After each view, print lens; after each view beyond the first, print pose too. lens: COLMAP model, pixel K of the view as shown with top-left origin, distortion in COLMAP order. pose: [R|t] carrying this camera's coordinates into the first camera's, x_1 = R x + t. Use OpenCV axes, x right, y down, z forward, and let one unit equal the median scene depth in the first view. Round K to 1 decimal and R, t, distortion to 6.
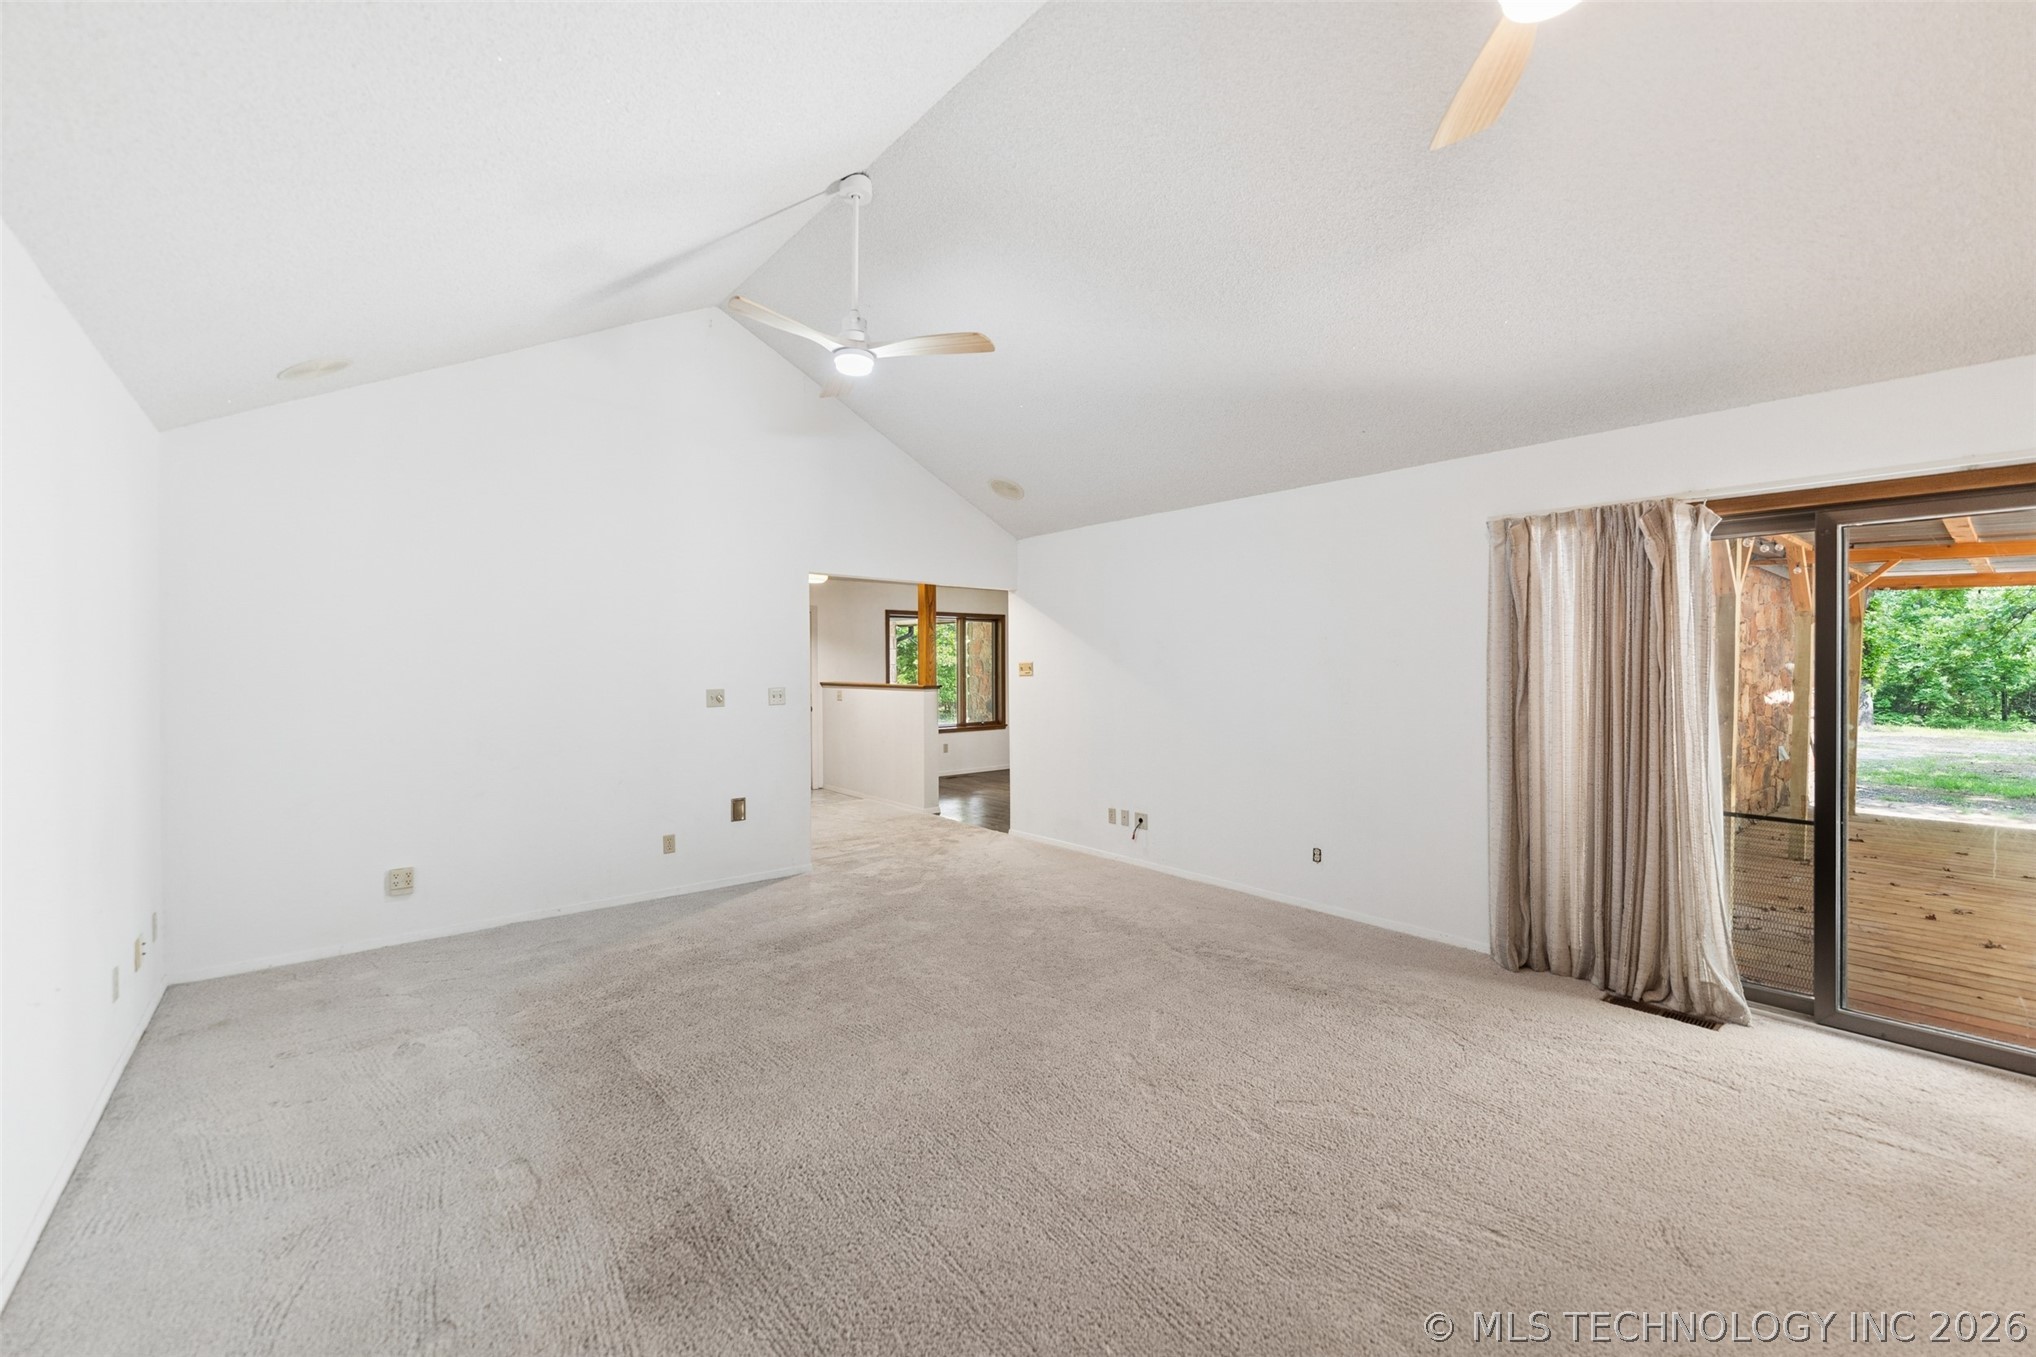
lens RADIAL K [[831.3, 0, 1005.9], [0, 831.3, 662.8], [0, 0, 1]] dist [0.002564, -0.000914]
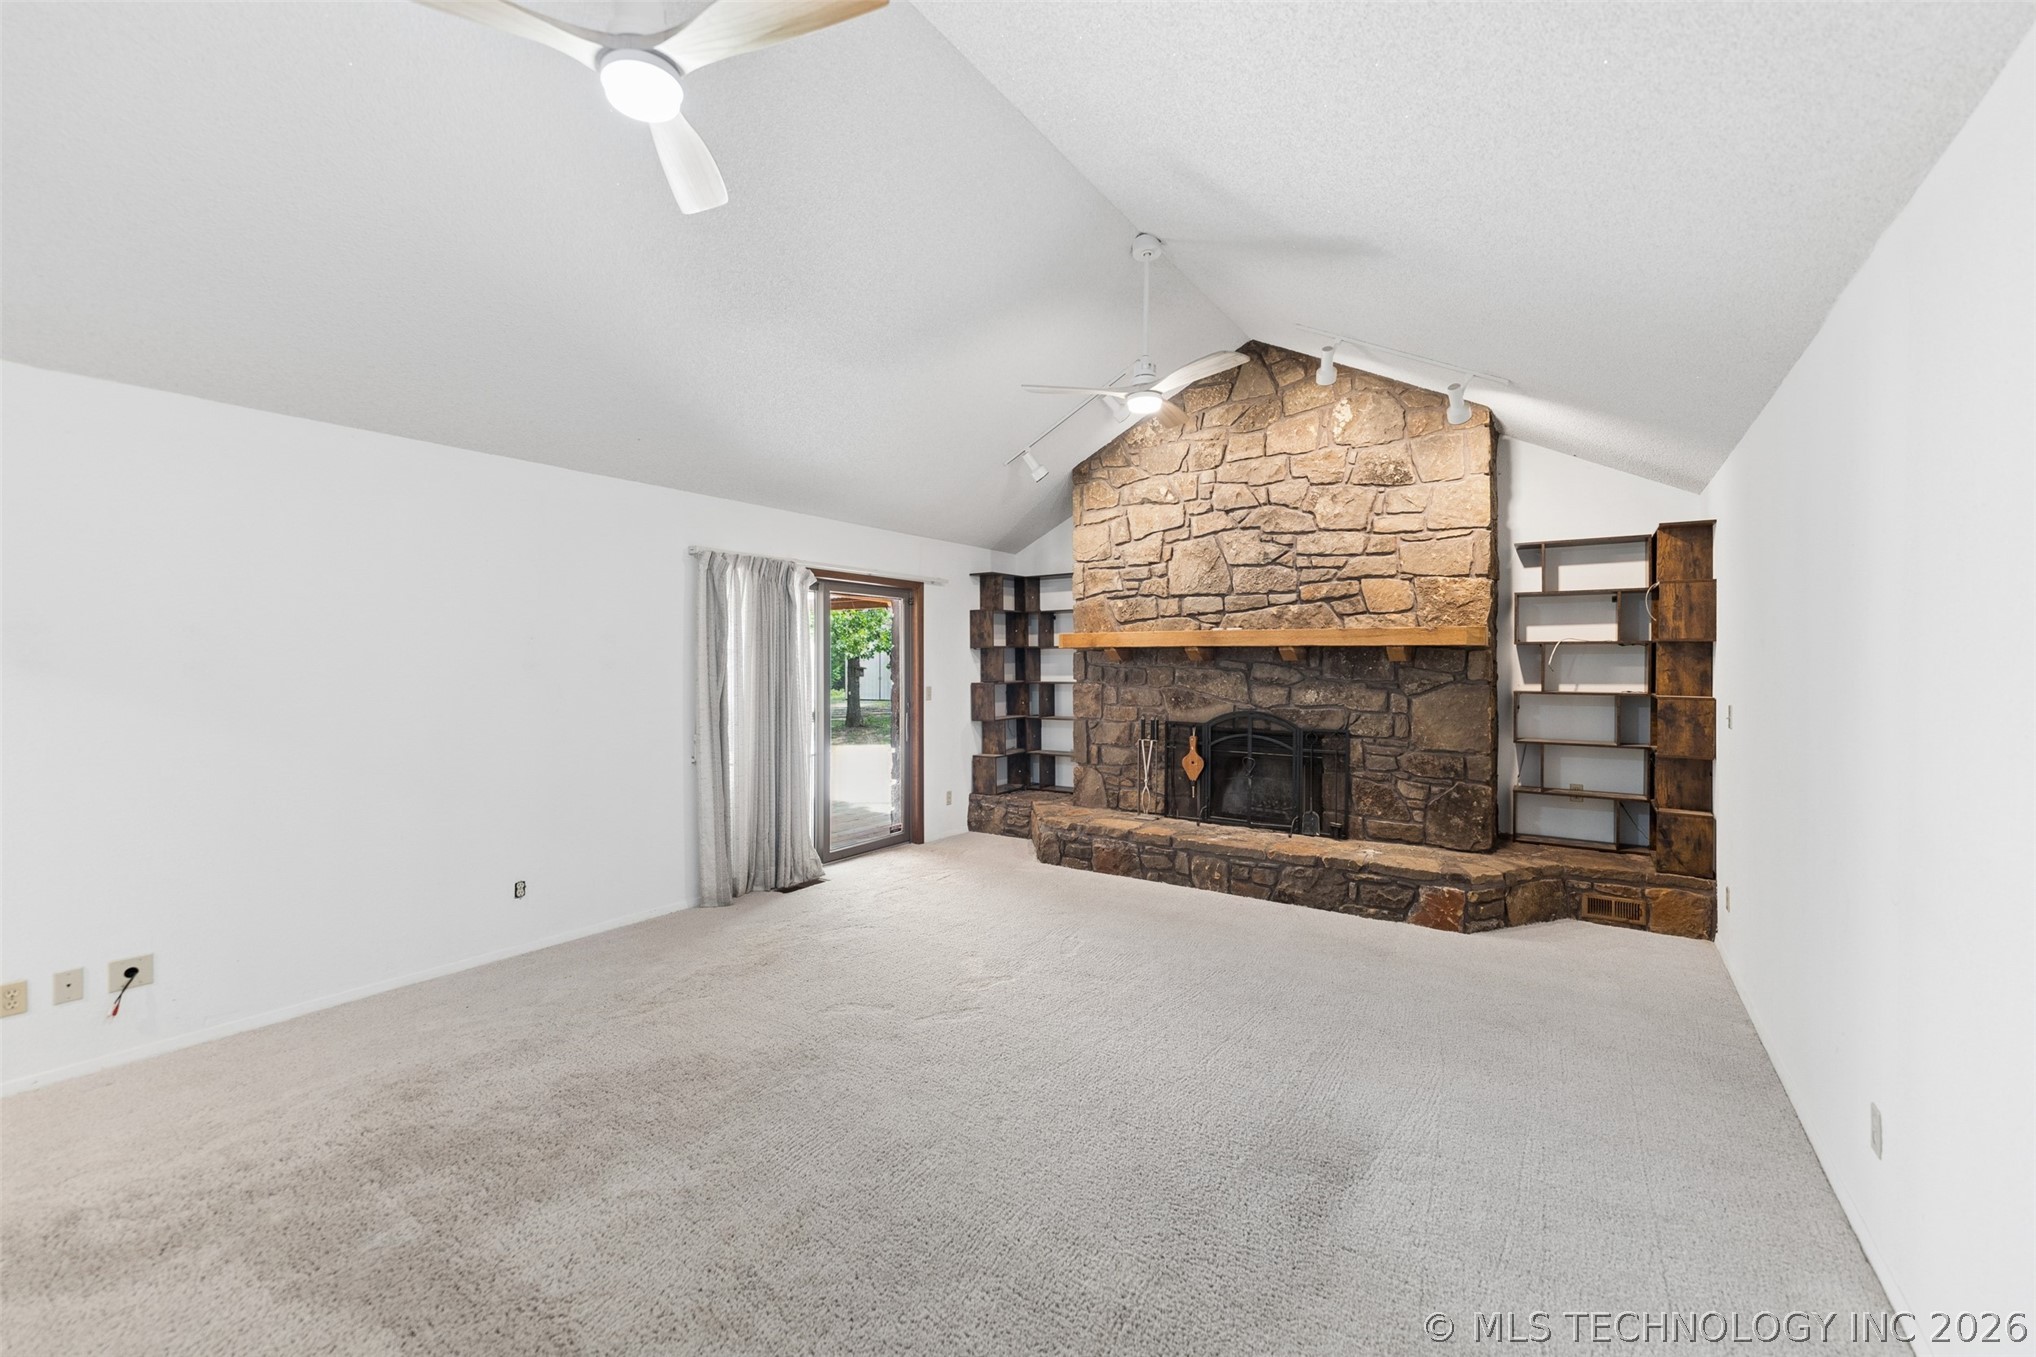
lens RADIAL K [[831.3, 0, 1030.9], [0, 831.3, 665.2], [0, 0, 1]] dist [0.002564, -0.000914]
pose [[-0.298082, -0.004410, 0.954530, -0.866727], [-0.001378, 0.999990, 0.004190, -0.009003], [-0.954539, -0.000067, -0.298085, 1.070185]]
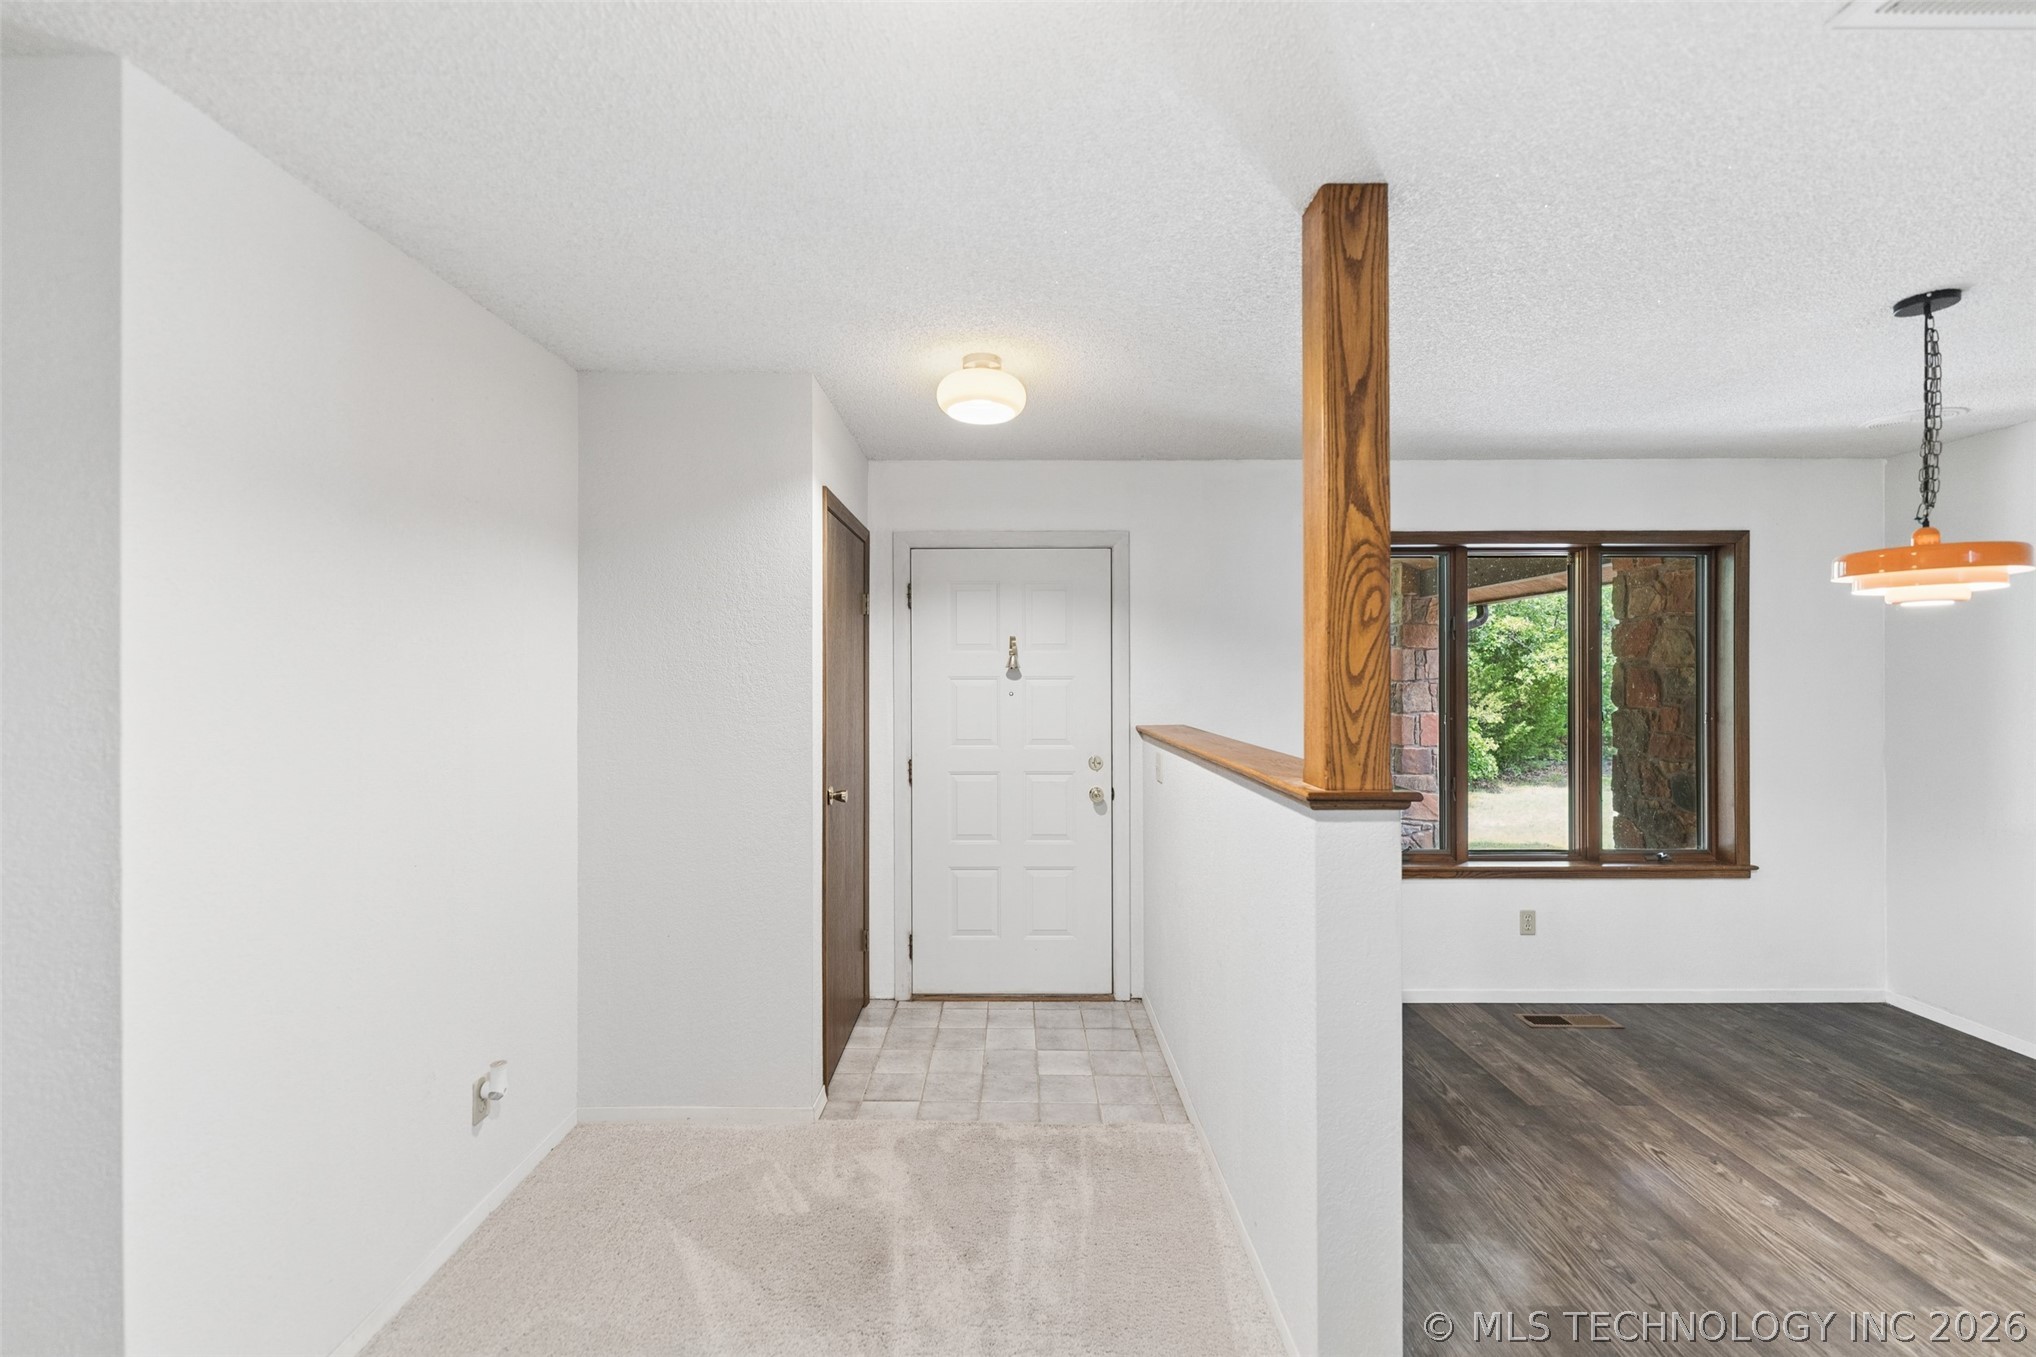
lens RADIAL K [[831.3, 0, 1015.8], [0, 831.3, 673.4], [0, 0, 1]] dist [0.002564, -0.000914]
pose [[0.778686, 0.001852, -0.627411, -0.008657], [-0.002628, 0.999996, -0.000310, -0.000018], [0.627408, 0.001890, 0.778688, 0.241330]]
